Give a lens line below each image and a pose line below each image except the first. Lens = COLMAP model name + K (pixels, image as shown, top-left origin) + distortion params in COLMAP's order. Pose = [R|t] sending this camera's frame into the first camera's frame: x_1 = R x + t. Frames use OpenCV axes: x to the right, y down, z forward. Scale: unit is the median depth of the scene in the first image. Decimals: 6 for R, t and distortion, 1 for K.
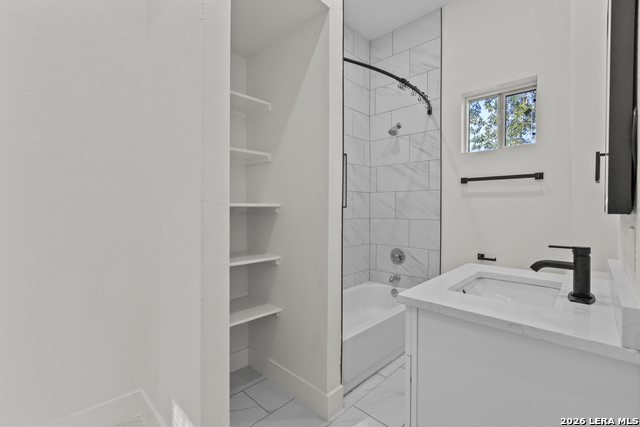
lens RADIAL K [[283.3, 0, 316.1], [0, 283.3, 209.6], [0, 0, 1]] dist [-0.000600, -0.000703]
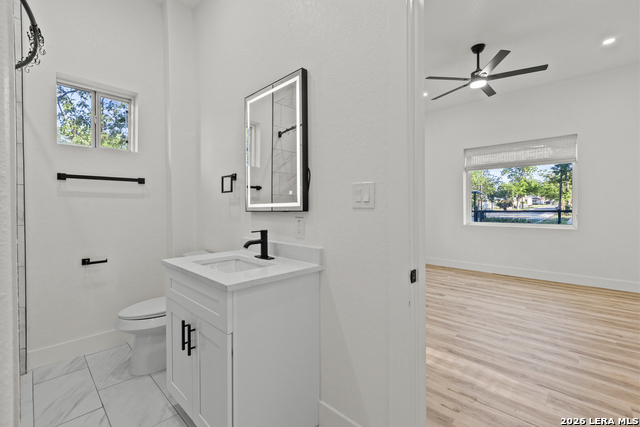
lens RADIAL K [[283.3, 0, 316.1], [0, 283.3, 209.6], [0, 0, 1]] dist [-0.000600, -0.000703]
pose [[0.003581, -0.011847, 0.999923, -0.309097], [0.008719, 0.999892, 0.011815, -0.006781], [-0.999956, 0.008676, 0.003683, 0.226780]]
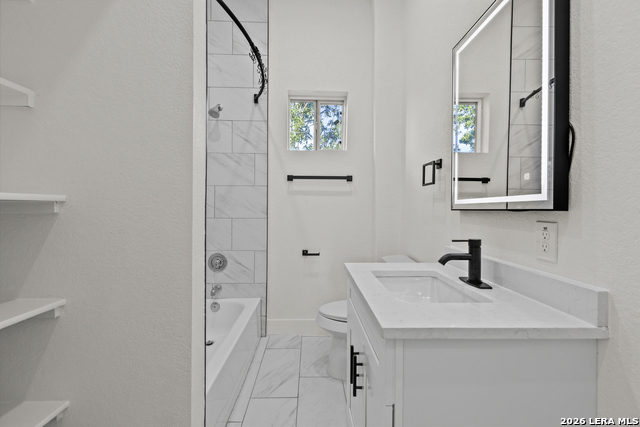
lens RADIAL K [[283.3, 0, 316.1], [0, 283.3, 209.6], [0, 0, 1]] dist [-0.000600, -0.000703]
pose [[0.701914, -0.005209, 0.712243, -0.118279], [-0.000768, 0.999967, 0.008071, 0.000360], [-0.712261, -0.006212, 0.701887, 0.225221]]
